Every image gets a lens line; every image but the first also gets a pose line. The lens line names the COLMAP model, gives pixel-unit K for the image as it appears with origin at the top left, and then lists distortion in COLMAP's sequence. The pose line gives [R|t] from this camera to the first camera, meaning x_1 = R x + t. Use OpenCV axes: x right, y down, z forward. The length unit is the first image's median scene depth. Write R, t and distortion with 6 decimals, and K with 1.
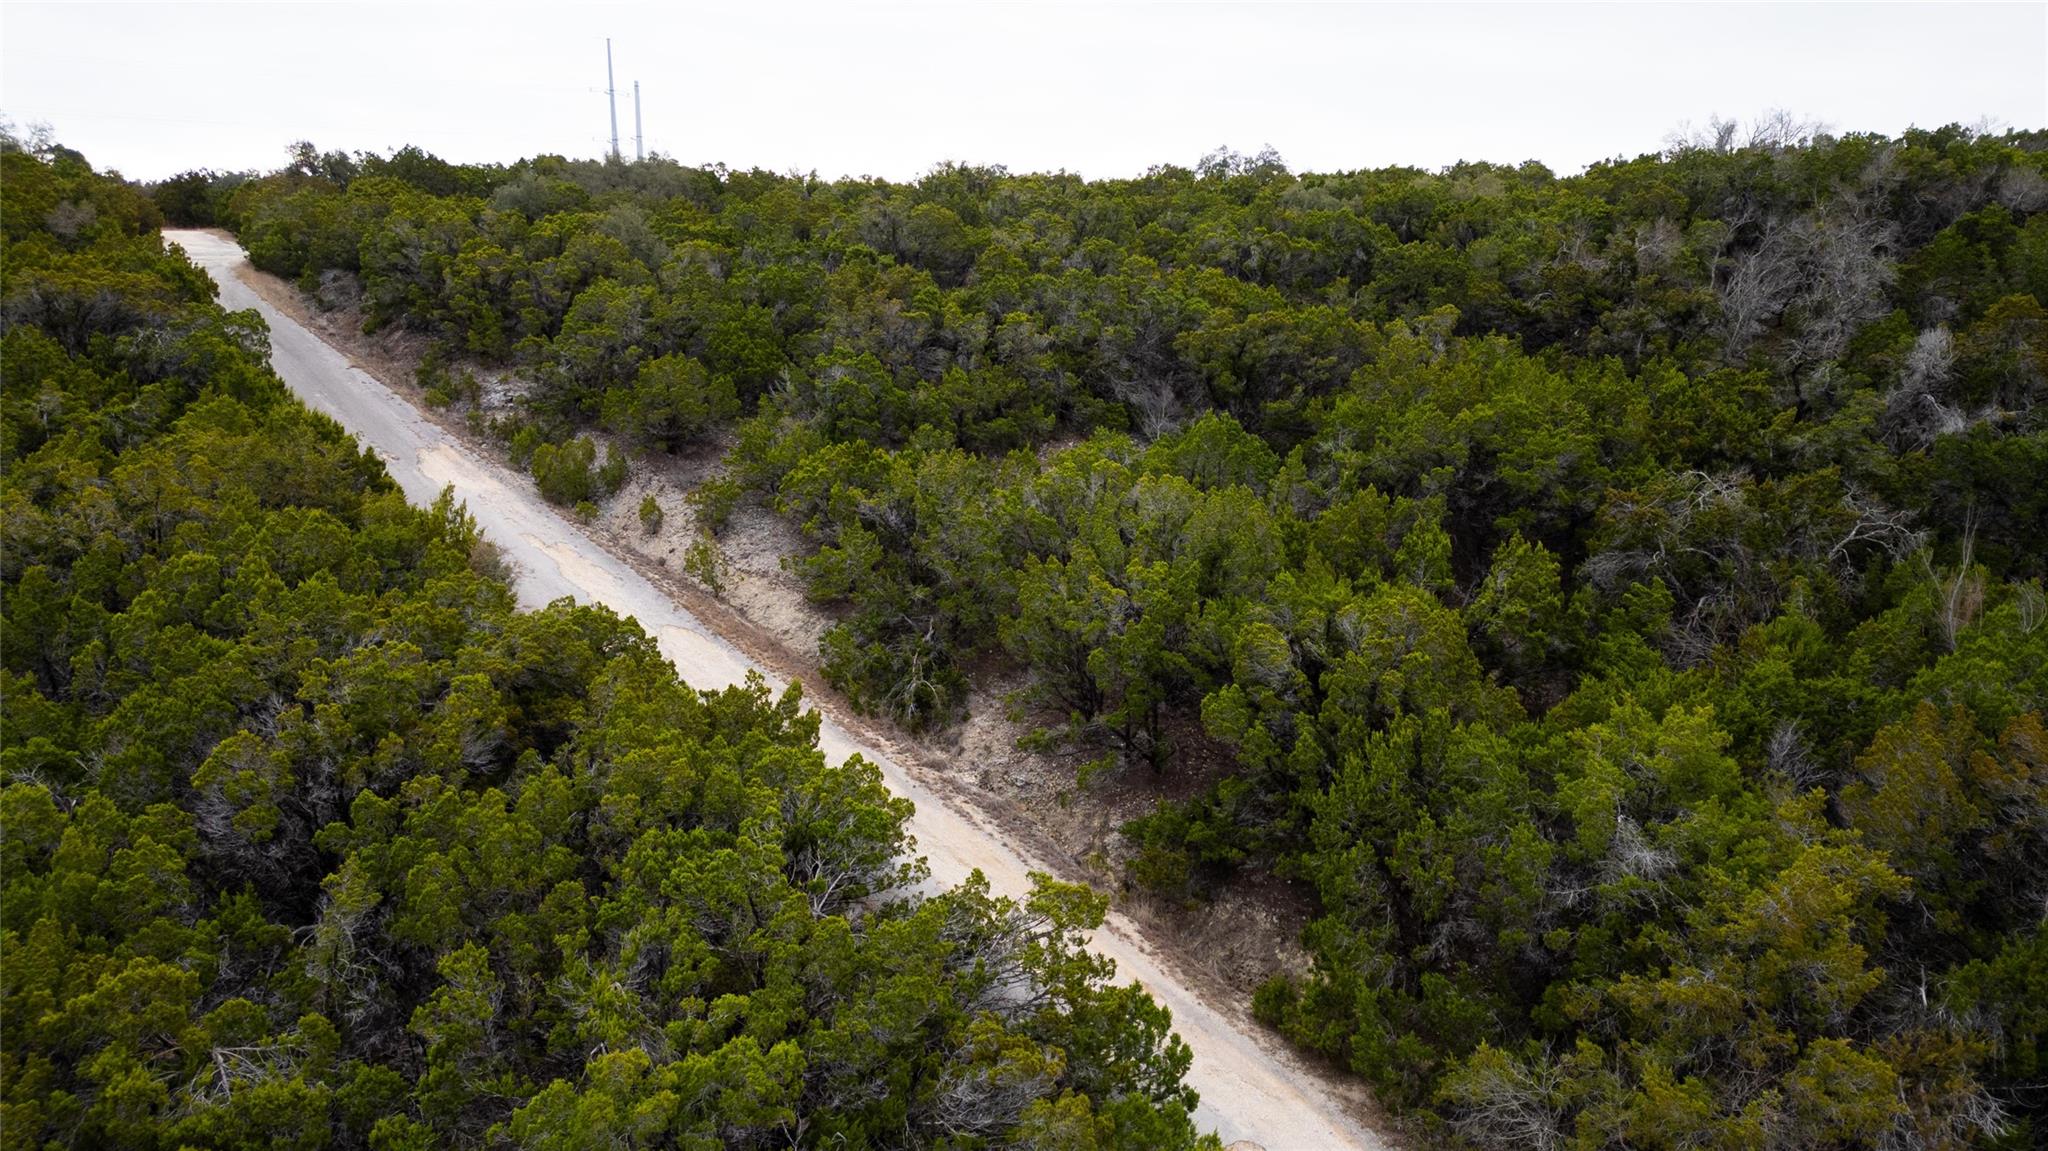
lens RADIAL K [[1428.6, 0, 1010.1], [0, 1428.6, 577.7], [0, 0, 1]] dist [0.072472, -0.067643]
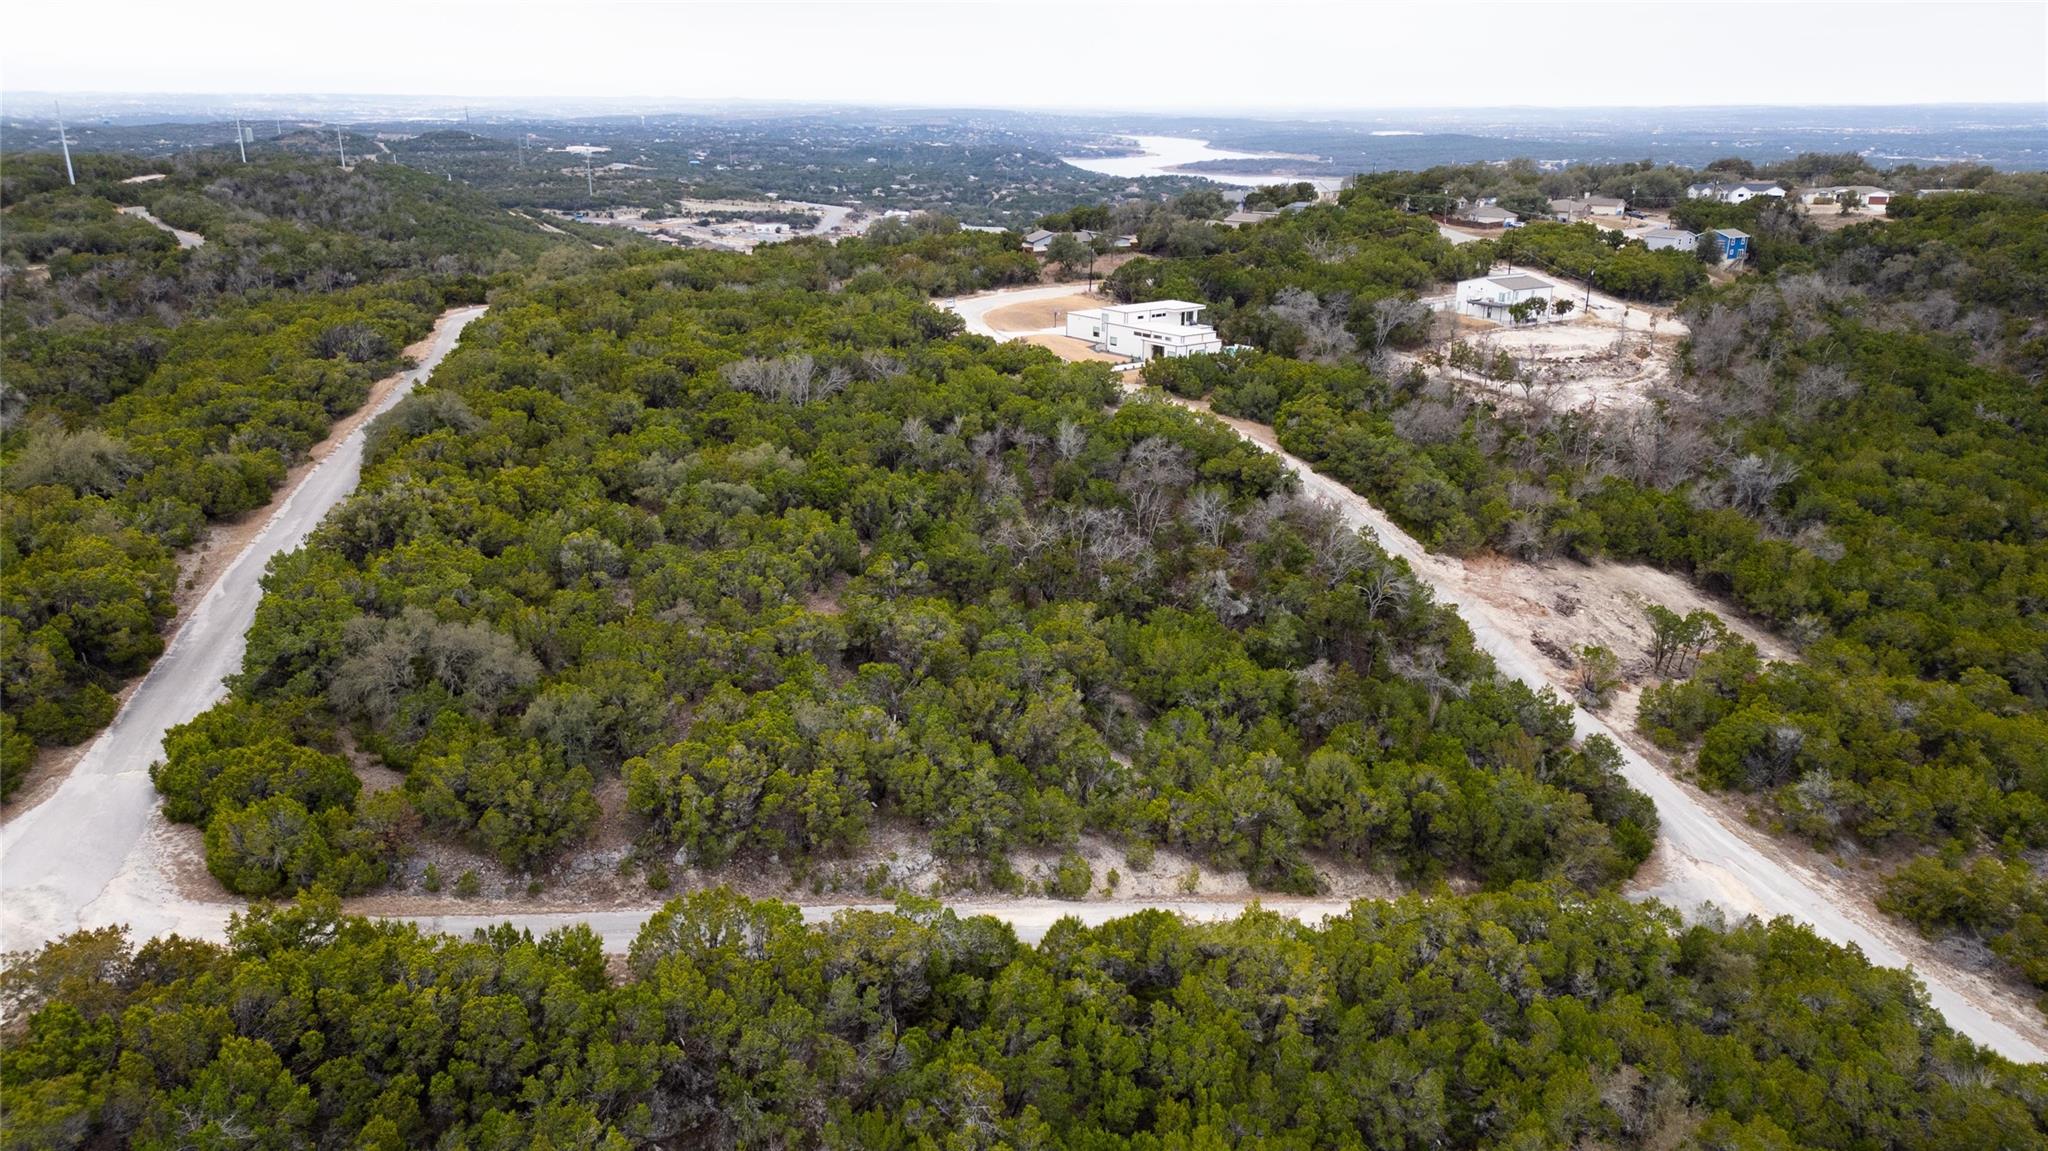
lens RADIAL K [[1428.6, 0, 1026.8], [0, 1428.6, 575.9], [0, 0, 1]] dist [0.072472, -0.067643]
pose [[0.315213, -0.294893, 0.902041, -2.502607], [0.178348, 0.951969, 0.248892, -1.214207], [-0.932112, 0.082423, 0.352667, 0.604518]]
